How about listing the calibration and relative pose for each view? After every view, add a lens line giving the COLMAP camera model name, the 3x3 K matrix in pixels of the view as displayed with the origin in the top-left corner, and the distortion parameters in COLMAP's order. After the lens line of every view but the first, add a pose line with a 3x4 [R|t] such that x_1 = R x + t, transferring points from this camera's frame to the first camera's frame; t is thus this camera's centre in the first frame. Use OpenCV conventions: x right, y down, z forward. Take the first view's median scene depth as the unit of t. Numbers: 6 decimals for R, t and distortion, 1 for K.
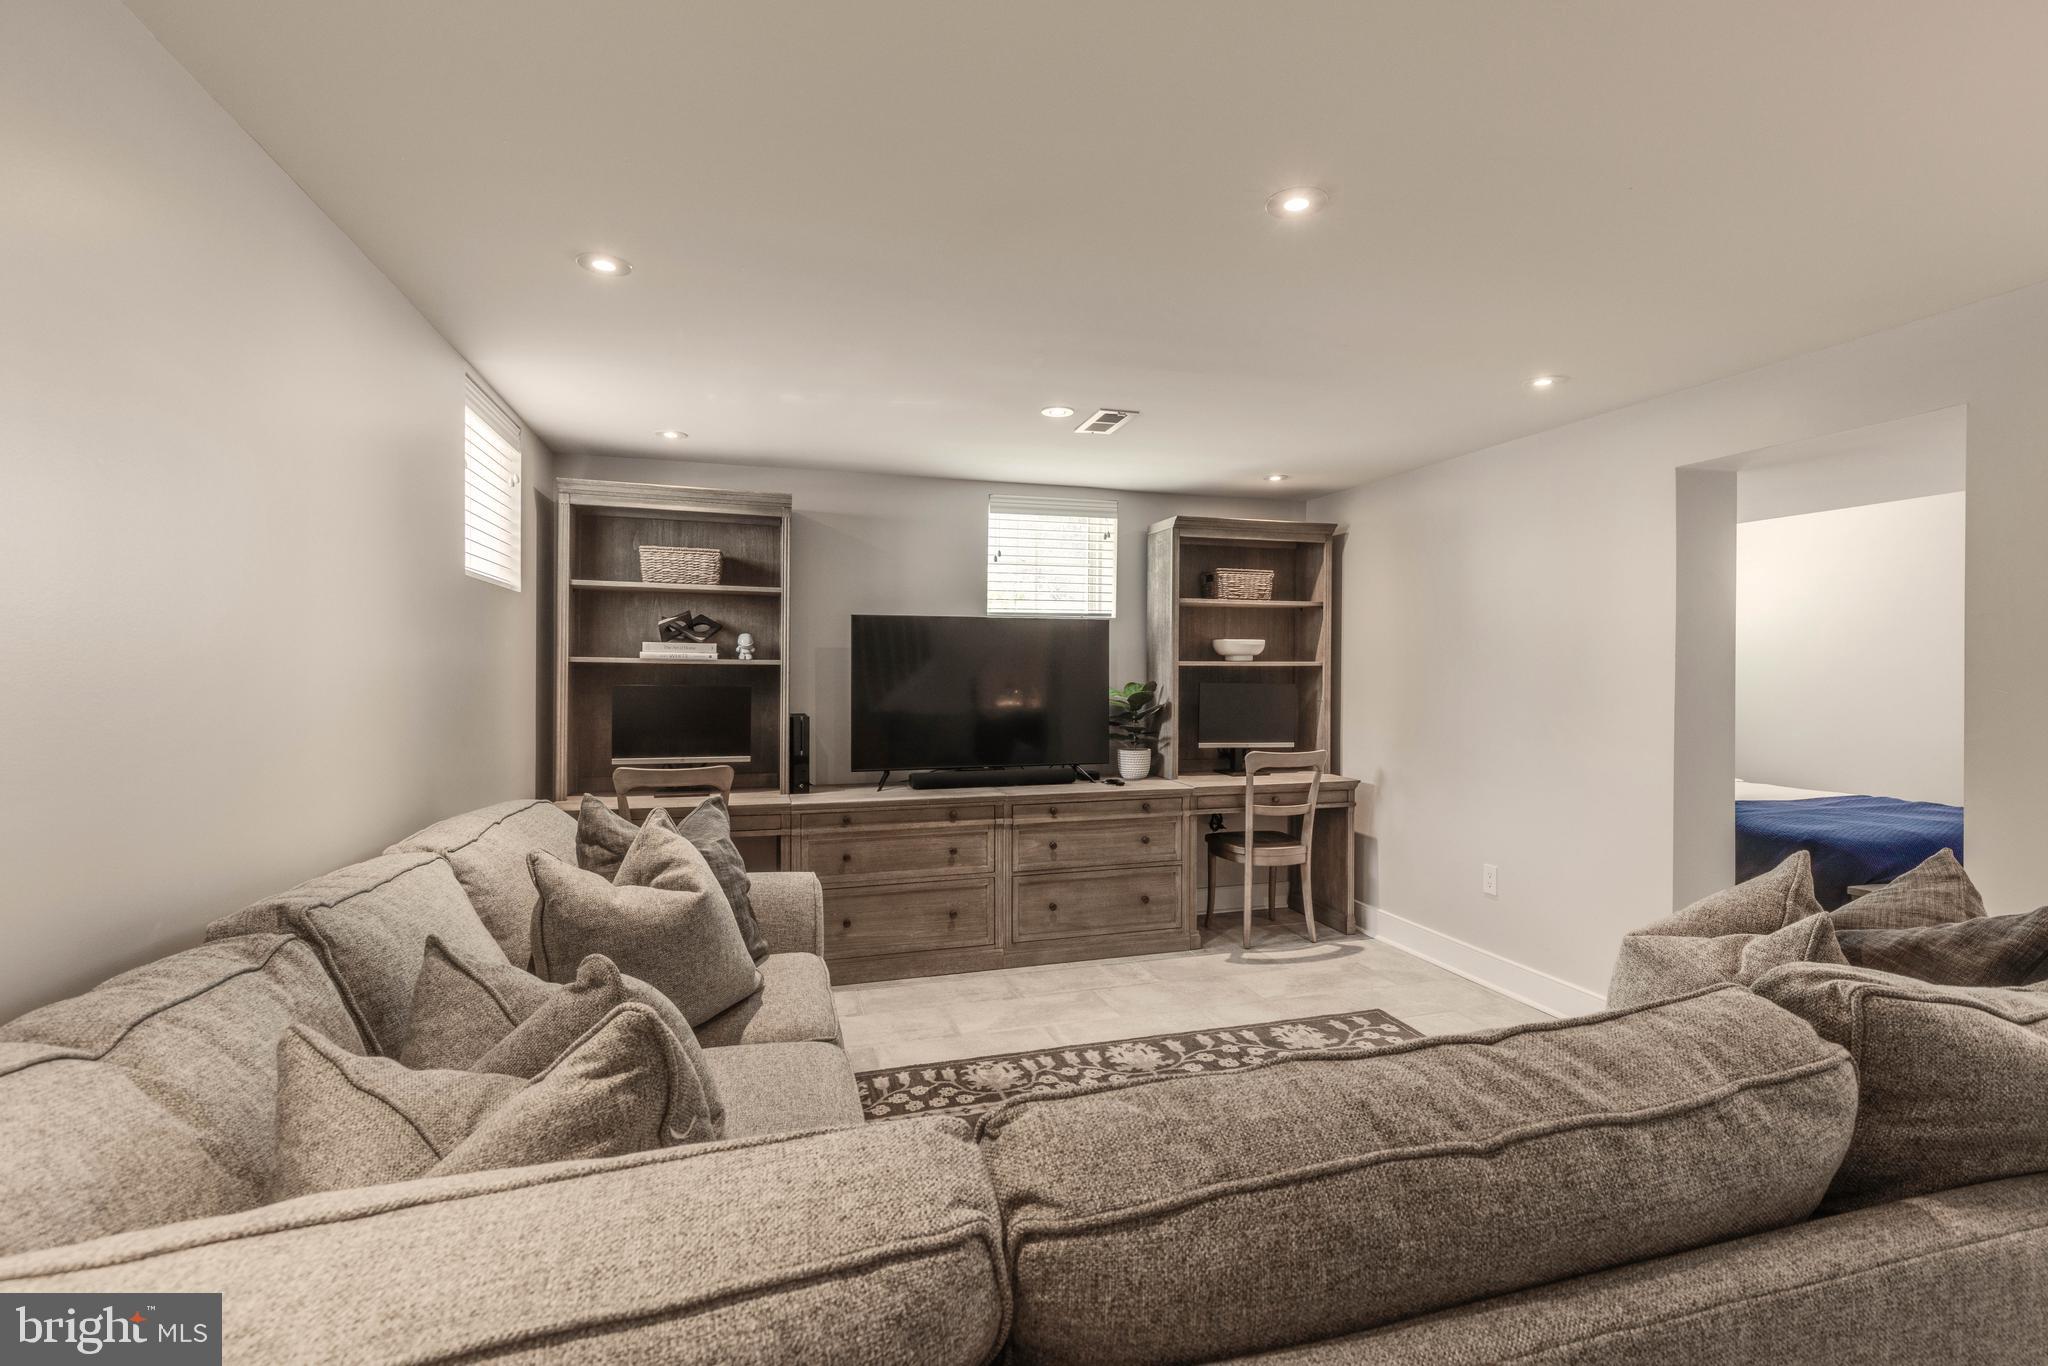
lens RADIAL K [[922.1, 0, 1030.3], [0, 922.1, 679.9], [0, 0, 1]] dist [0.005338, -0.001521]
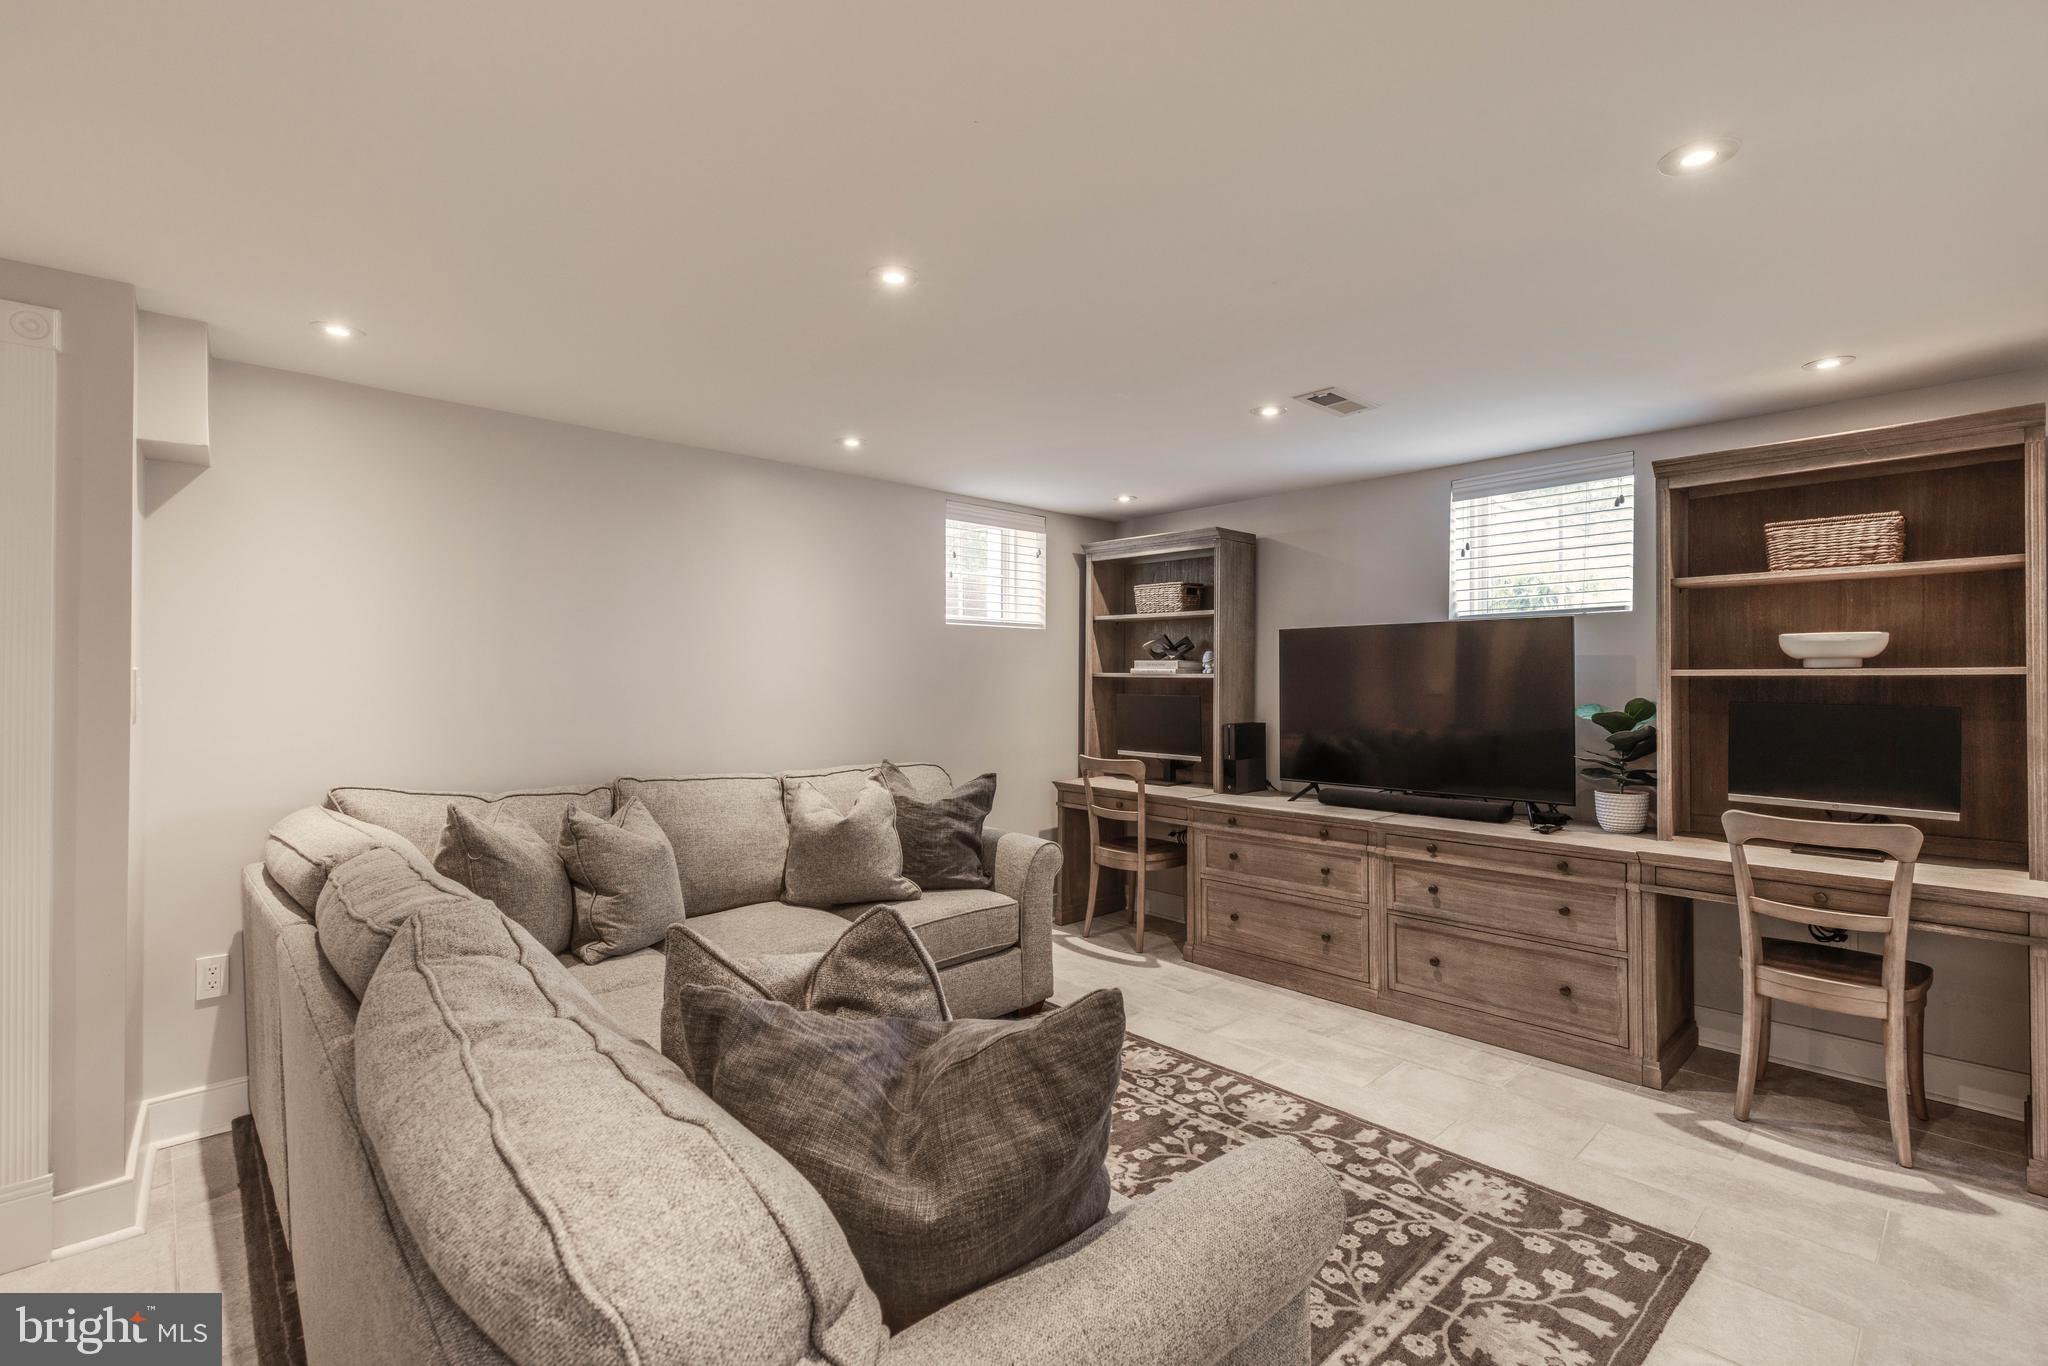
lens RADIAL K [[922.1, 0, 1027.8], [0, 922.1, 682.8], [0, 0, 1]] dist [0.005338, -0.001521]
pose [[0.437681, 0.000414, -0.899130, 0.629485], [-0.008869, 0.999953, -0.003856, -0.004008], [0.899087, 0.009663, 0.437664, 0.291581]]
